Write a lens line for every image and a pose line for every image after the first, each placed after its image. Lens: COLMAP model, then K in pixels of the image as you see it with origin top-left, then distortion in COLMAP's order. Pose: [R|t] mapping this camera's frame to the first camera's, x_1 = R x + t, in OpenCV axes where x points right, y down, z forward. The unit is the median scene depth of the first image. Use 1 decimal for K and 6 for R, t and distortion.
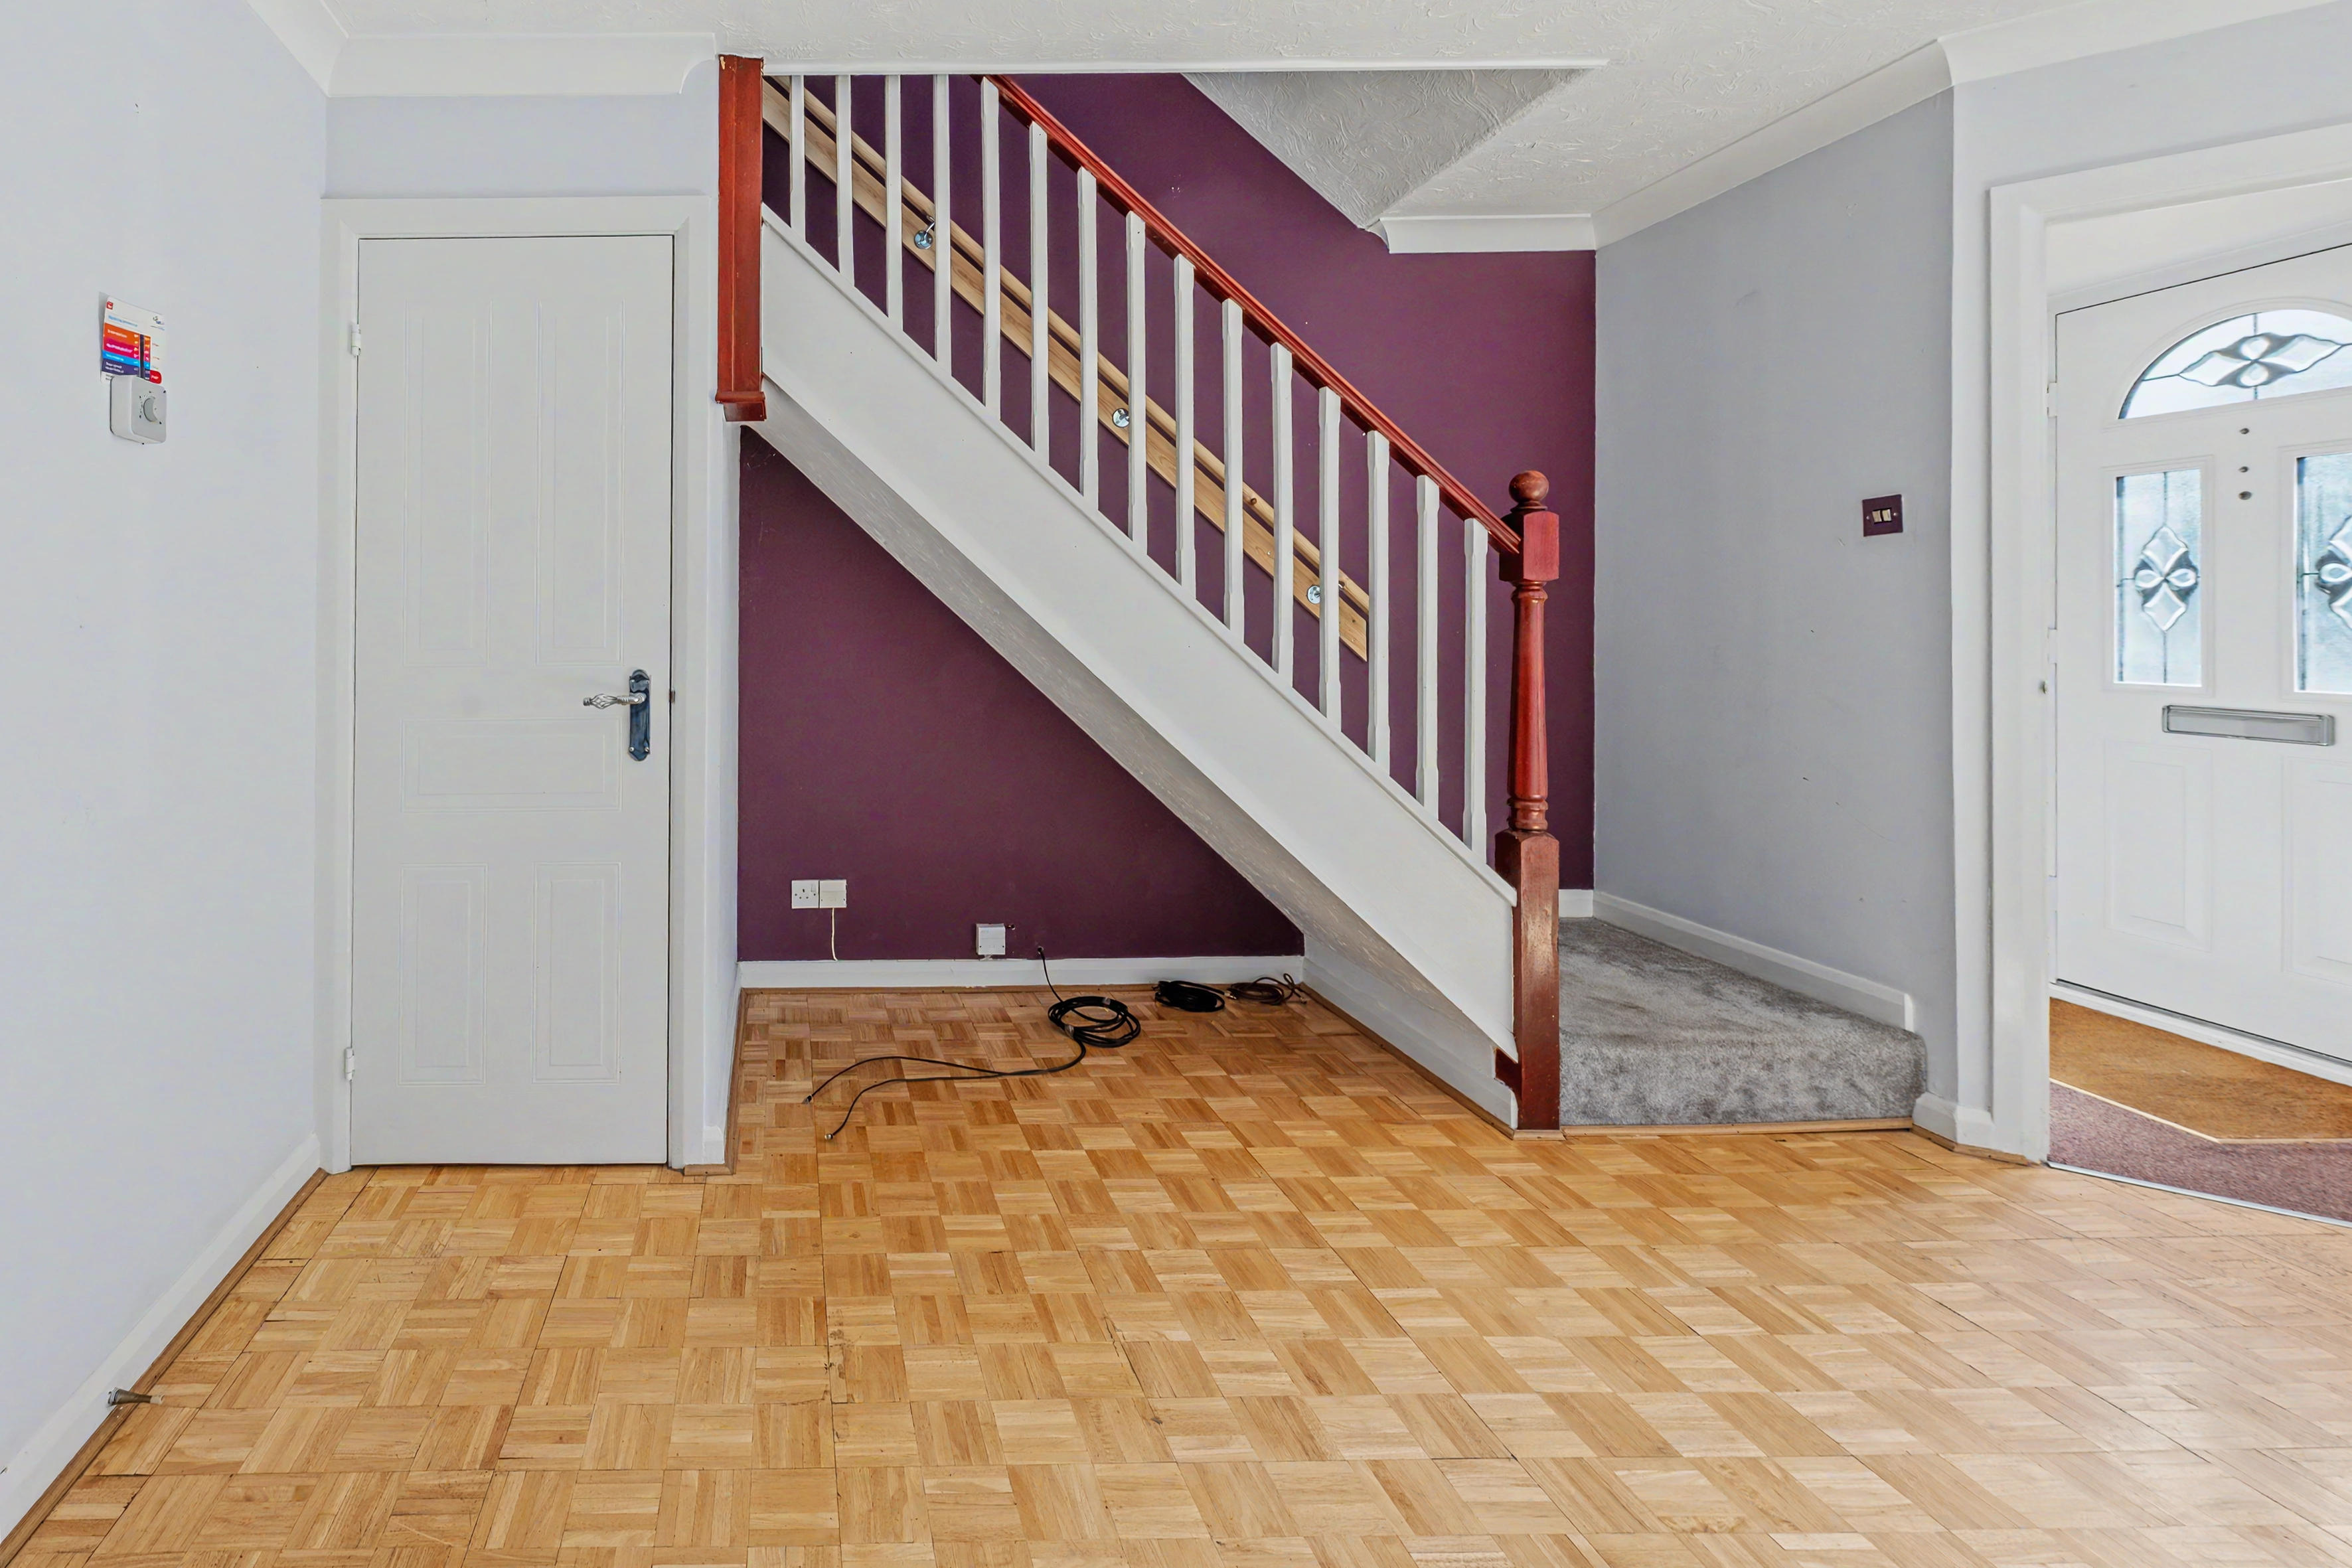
lens RADIAL K [[1045.2, 0, 1175.7], [0, 1045.2, 622.7], [0, 0, 1]] dist [0.001483, 0.000129]
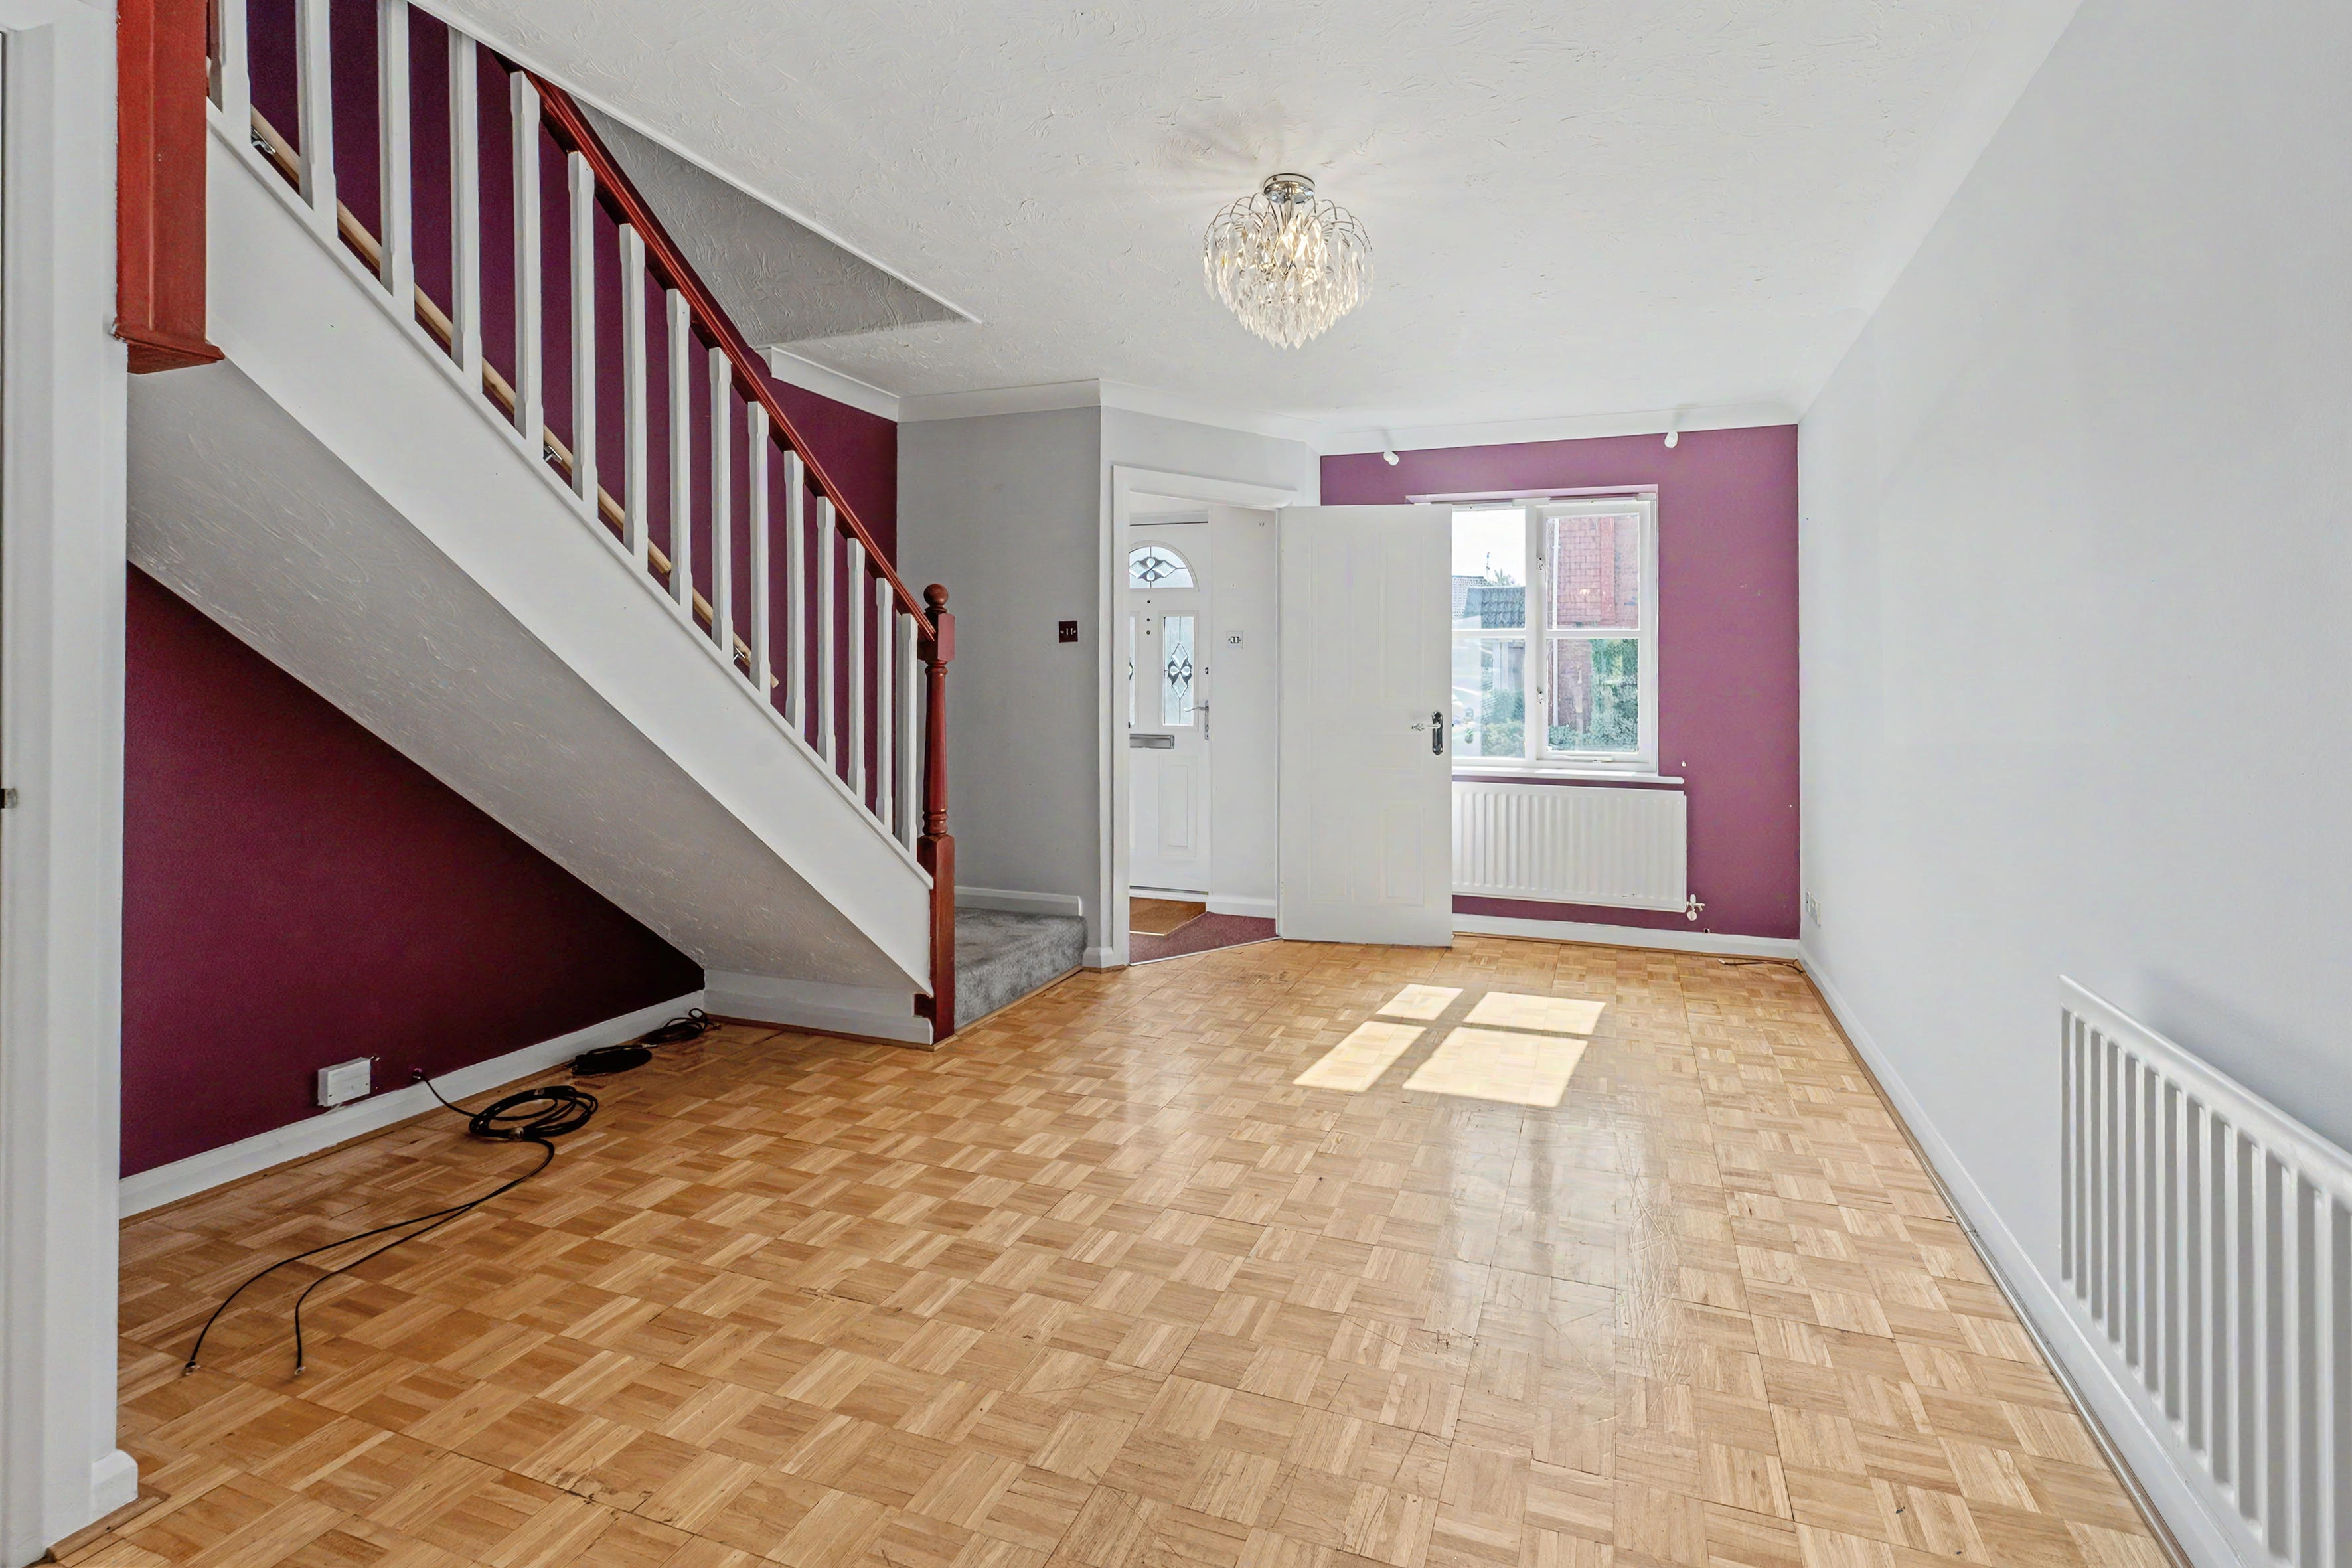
lens RADIAL K [[947.9, 0, 1176.4], [0, 947.9, 693.1], [0, 0, 1]] dist [-0.001096, -0.000218]
pose [[0.416659, 0.006331, 0.909041, -0.718911], [-0.008427, 0.999960, -0.003102, 0.006049], [-0.909024, -0.006369, 0.416696, 0.162453]]
